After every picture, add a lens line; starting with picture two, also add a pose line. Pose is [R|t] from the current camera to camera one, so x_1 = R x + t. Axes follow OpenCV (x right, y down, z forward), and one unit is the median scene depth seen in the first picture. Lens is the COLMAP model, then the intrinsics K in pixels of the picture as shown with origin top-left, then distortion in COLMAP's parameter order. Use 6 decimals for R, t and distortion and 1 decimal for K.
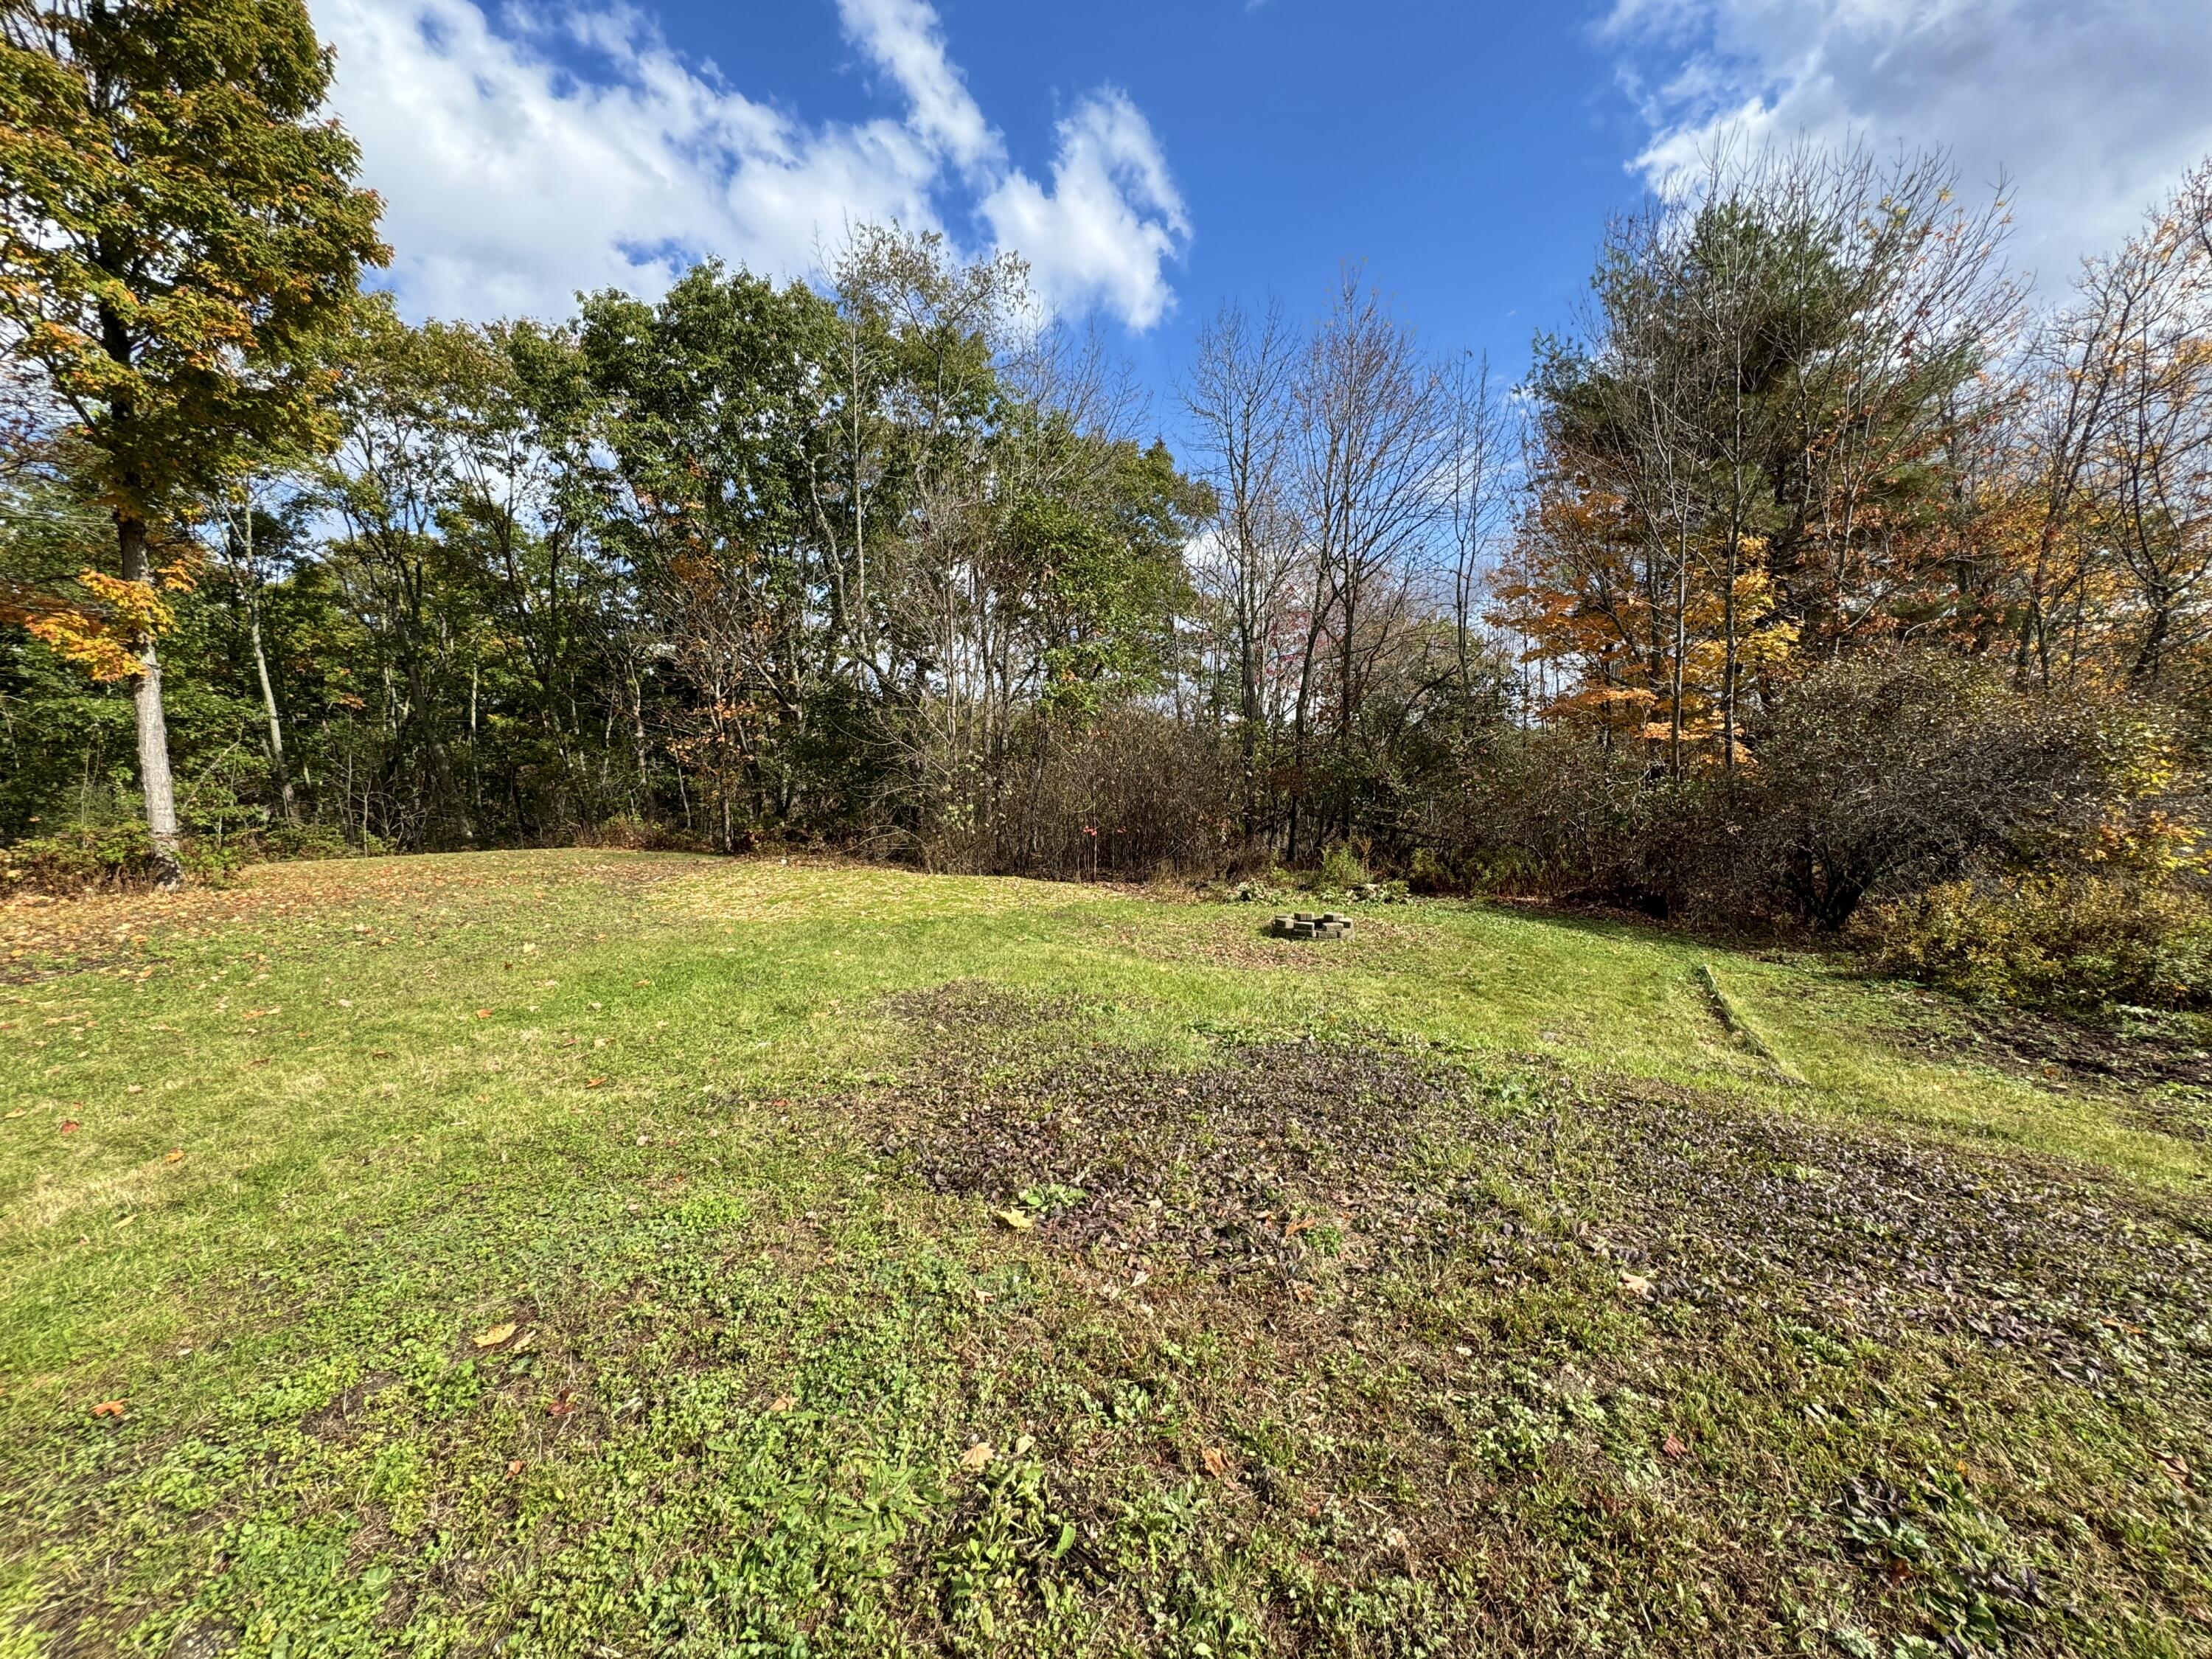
lens RADIAL K [[880.0, 0, 1124.0], [0, 880.0, 830.6], [0, 0, 1]] dist [-0.003081, 0.000477]
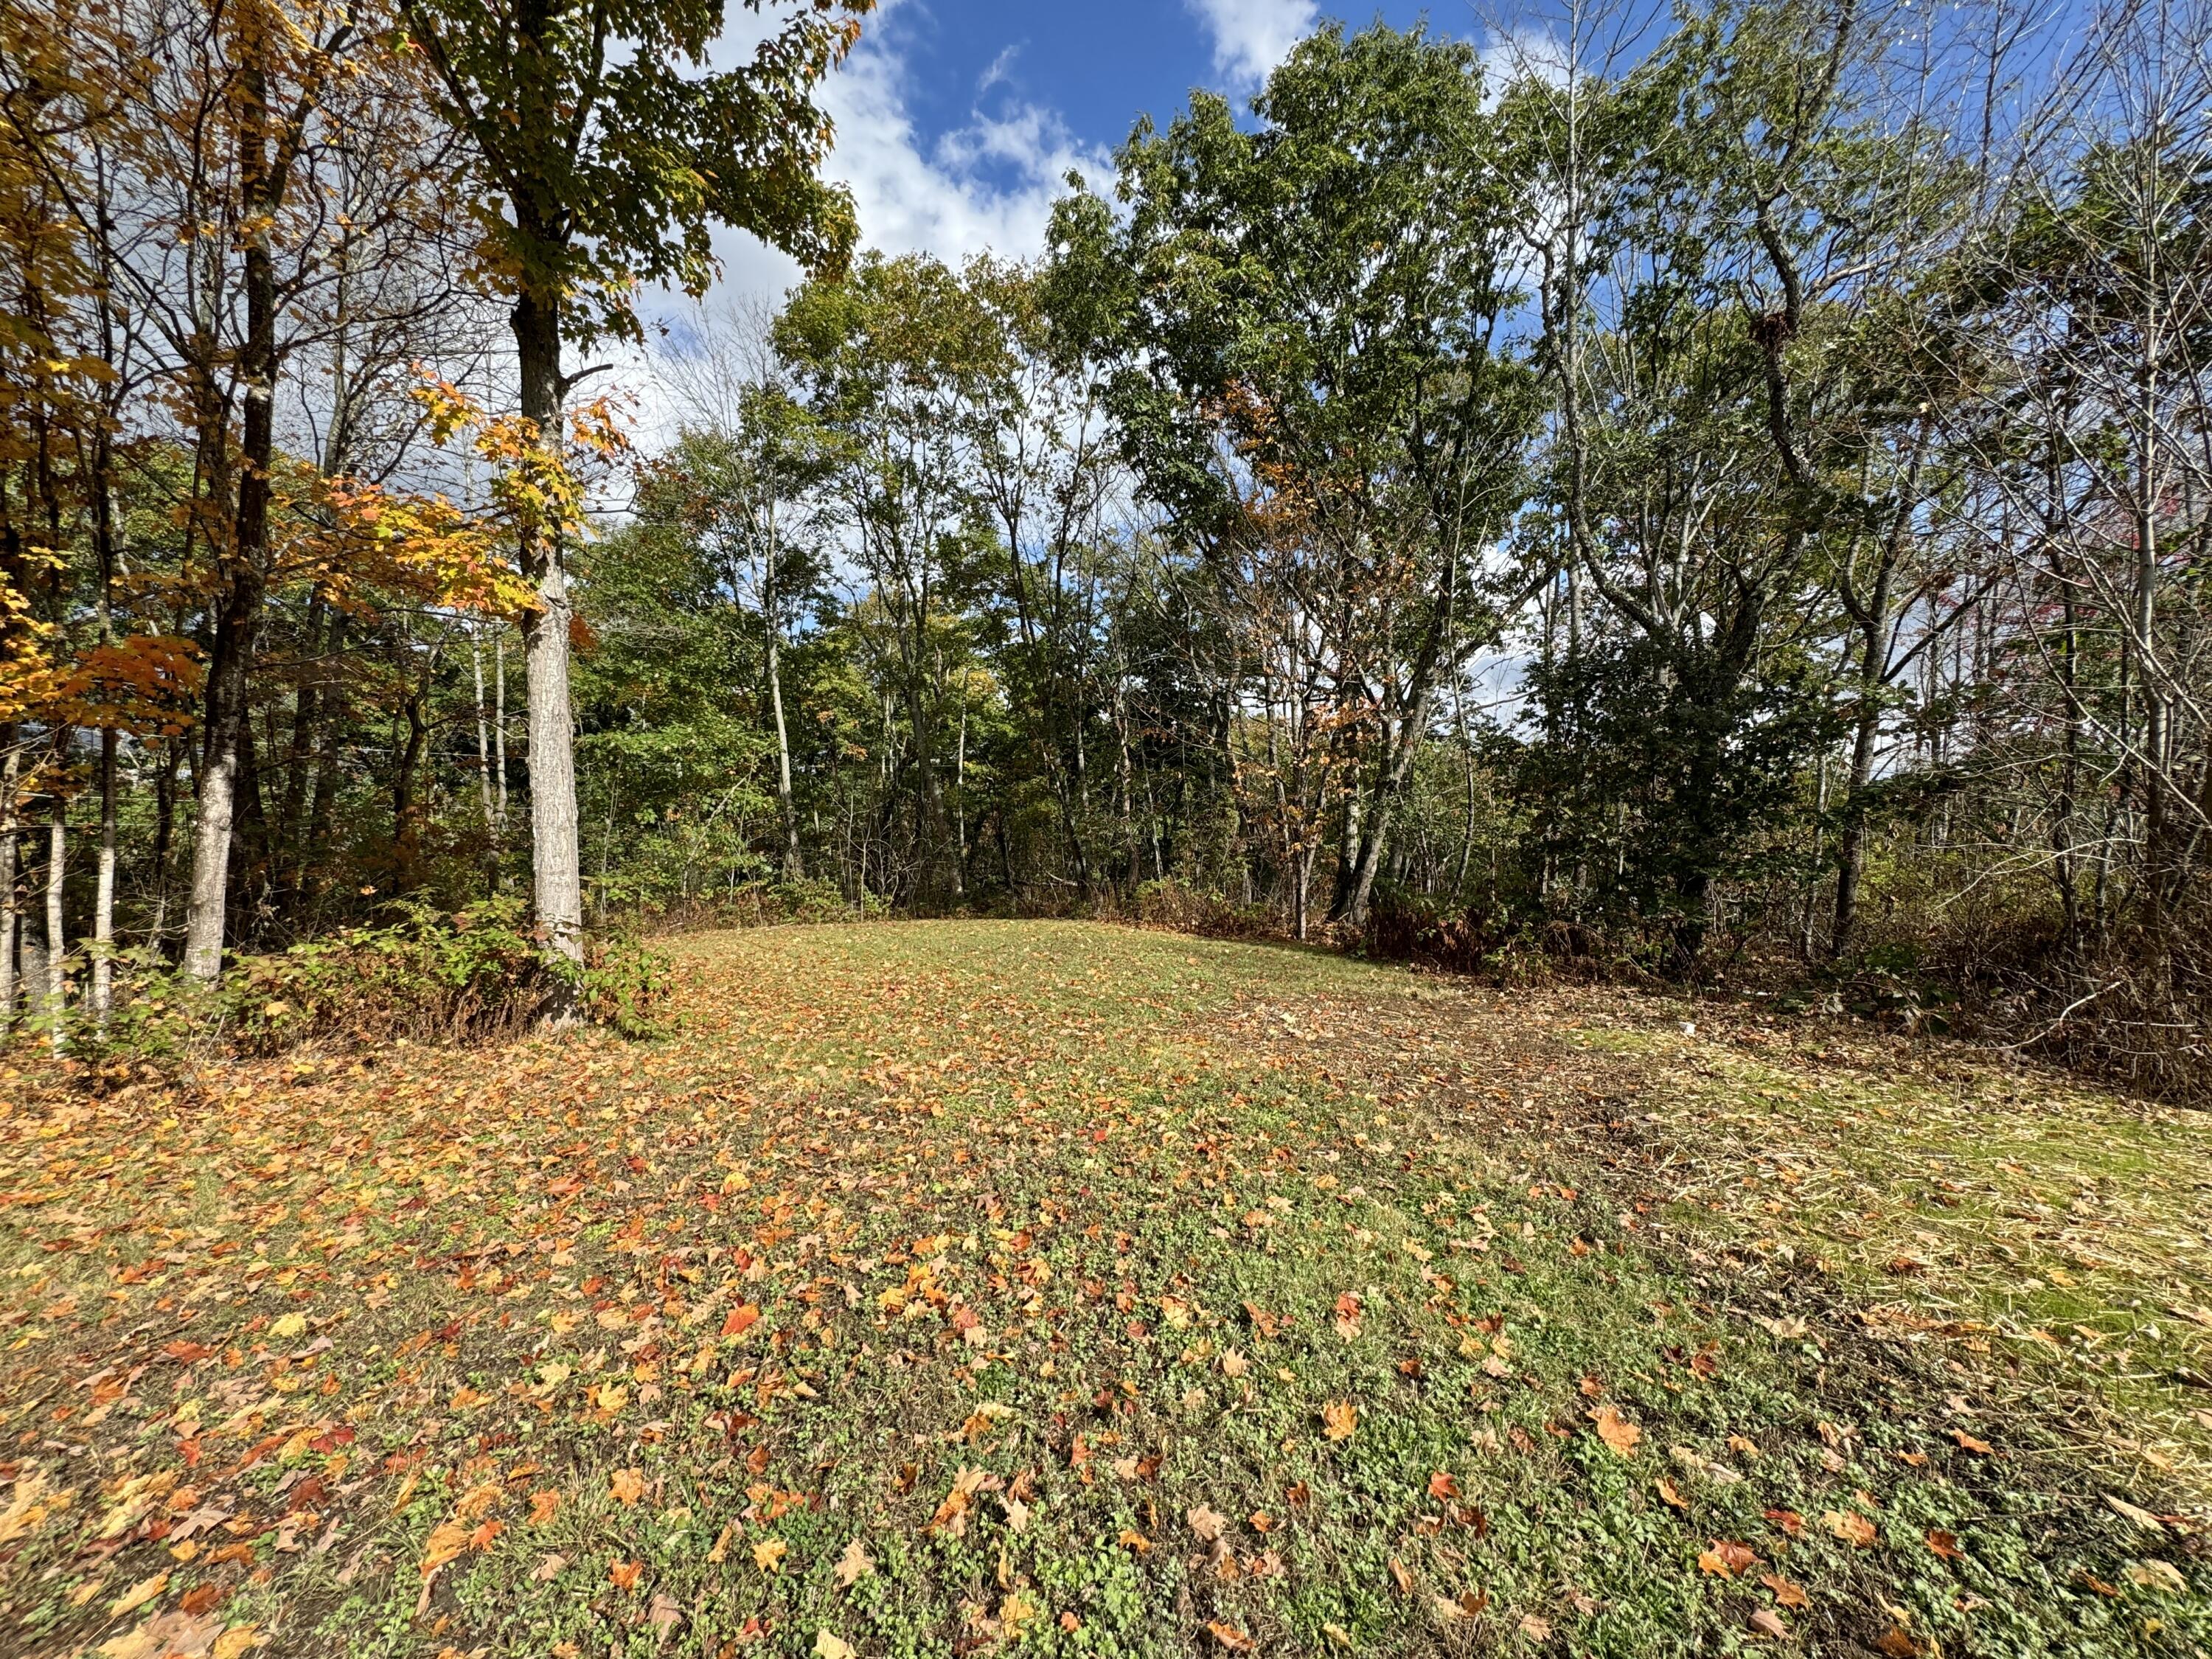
lens RADIAL K [[880.0, 0, 1106.2], [0, 880.0, 820.1], [0, 0, 1]] dist [-0.003081, 0.000477]
pose [[0.903407, 0.003293, -0.428771, -0.578187], [-0.033333, 0.997484, -0.062573, -0.034608], [0.427486, 0.070821, 0.901243, 0.665781]]
